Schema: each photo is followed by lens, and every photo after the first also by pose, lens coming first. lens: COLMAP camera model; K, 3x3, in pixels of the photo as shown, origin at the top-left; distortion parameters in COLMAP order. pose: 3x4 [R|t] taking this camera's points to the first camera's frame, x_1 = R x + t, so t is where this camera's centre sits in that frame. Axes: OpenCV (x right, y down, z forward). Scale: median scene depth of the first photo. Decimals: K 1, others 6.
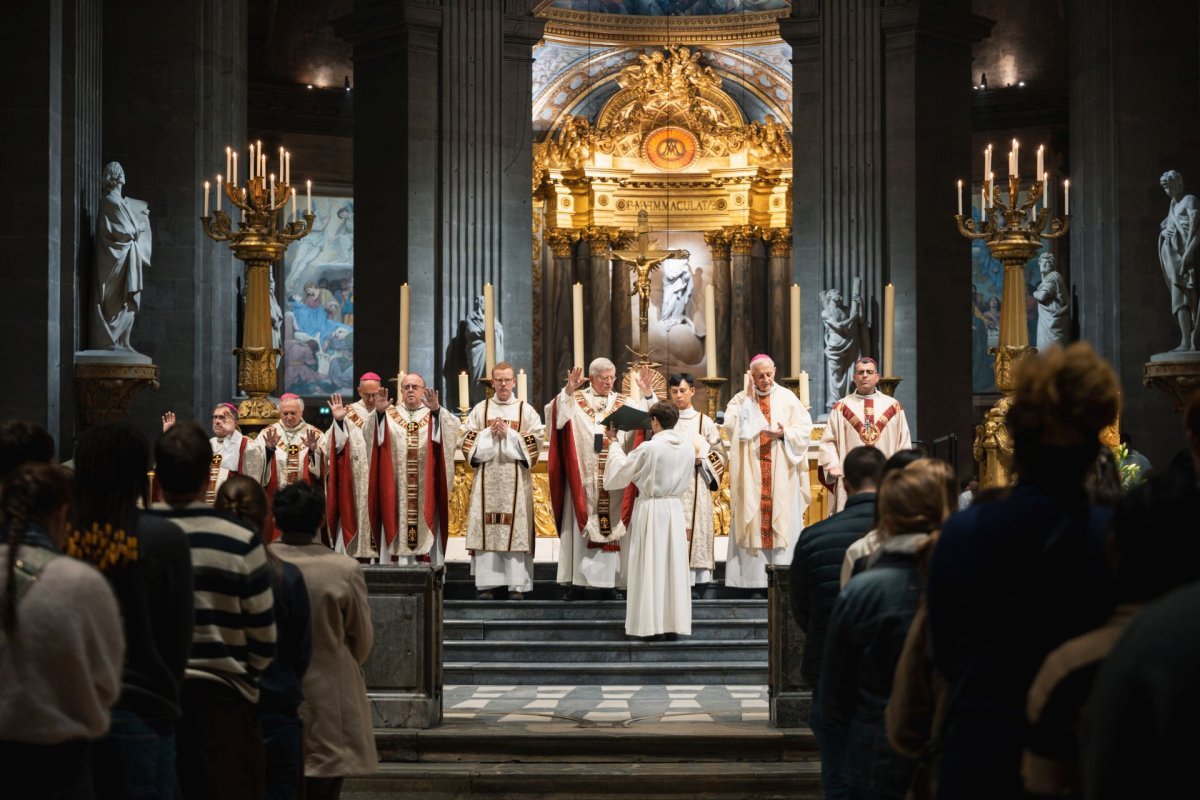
lens RADIAL K [[5687.9, 0, 600.0], [0, 5687.9, 400.0], [0, 0, 1]] dist [0.060406, 0.216049]
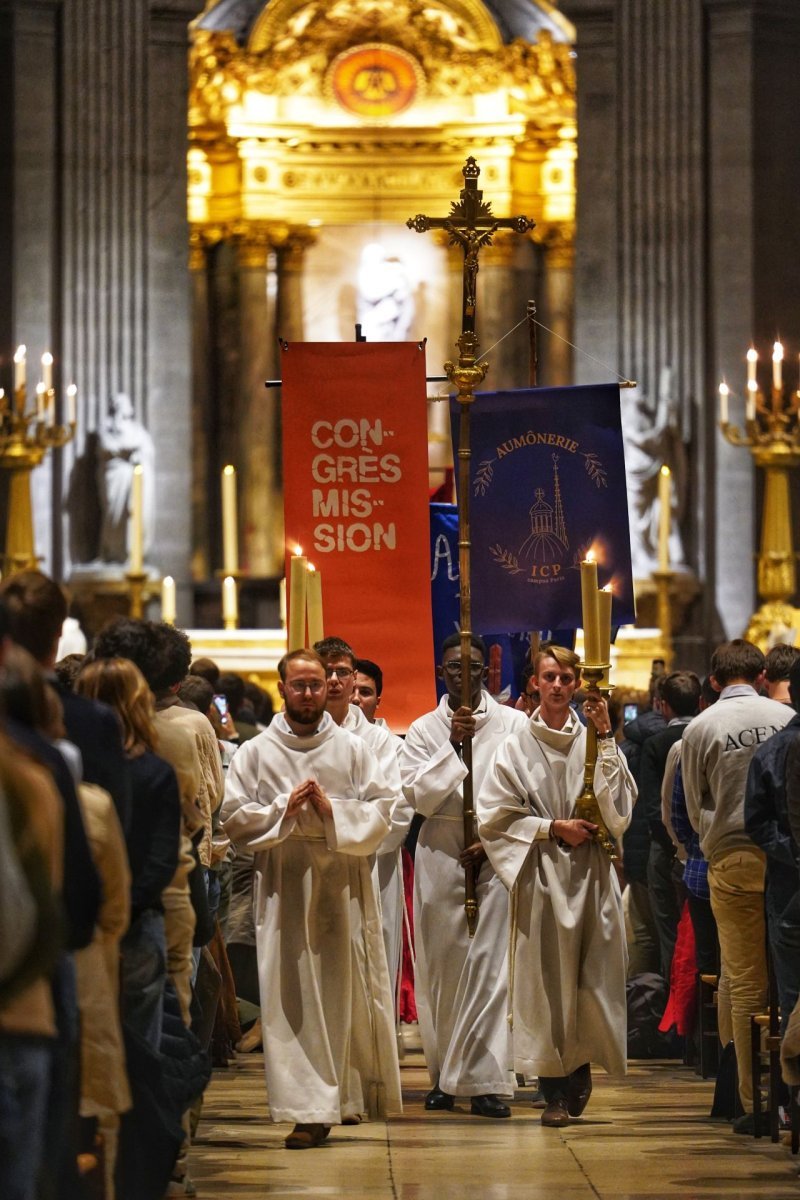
lens RADIAL K [[4917.4, 0, 400.0], [0, 4917.4, 600.0], [0, 0, 1]] dist [0.113420, -0.833902]
pose [[0.999995, -0.000964, 0.003156, 0.011070], [0.000980, 0.999987, -0.005086, 0.009427], [-0.003151, 0.005089, 0.999982, 0.410020]]
